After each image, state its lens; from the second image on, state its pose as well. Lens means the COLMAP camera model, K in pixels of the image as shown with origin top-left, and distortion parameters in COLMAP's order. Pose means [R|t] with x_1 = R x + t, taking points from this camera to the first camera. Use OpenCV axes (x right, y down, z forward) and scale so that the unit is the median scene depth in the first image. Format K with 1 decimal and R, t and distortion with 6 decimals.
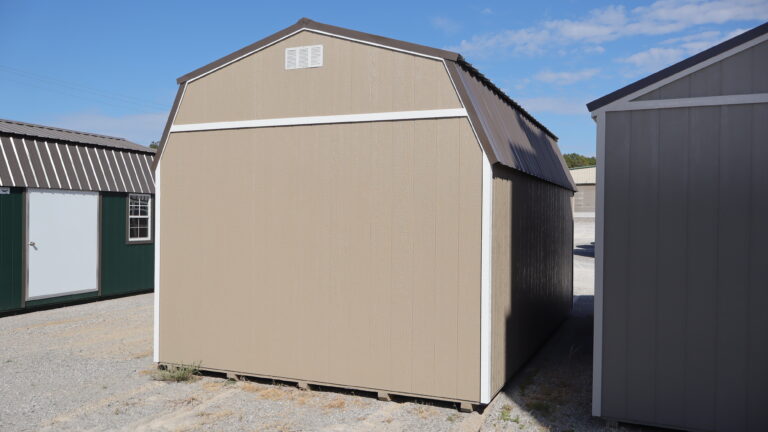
lens RADIAL K [[635.8, 0, 384.0], [0, 635.8, 216.0], [0, 0, 1]] dist [-0.016153, 0.004908]
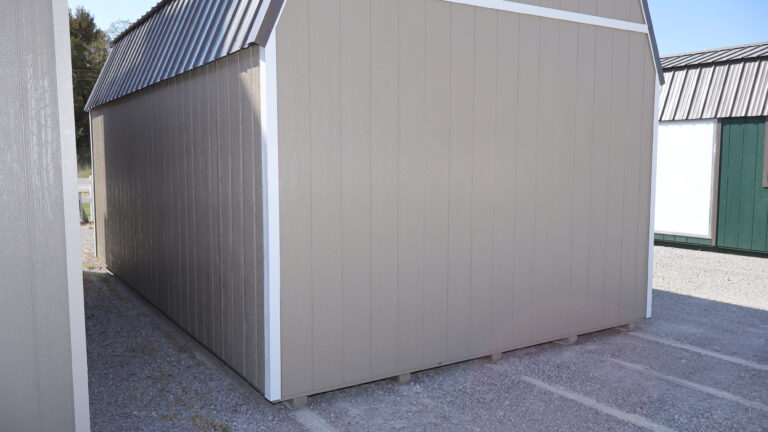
lens RADIAL K [[635.8, 0, 384.0], [0, 635.8, 216.0], [0, 0, 1]] dist [-0.016153, 0.004908]
pose [[-0.562839, 0.073008, -0.823336, 0.472898], [-0.001583, 0.995995, 0.089400, 0.014123], [0.826565, 0.051621, -0.560469, 1.107911]]
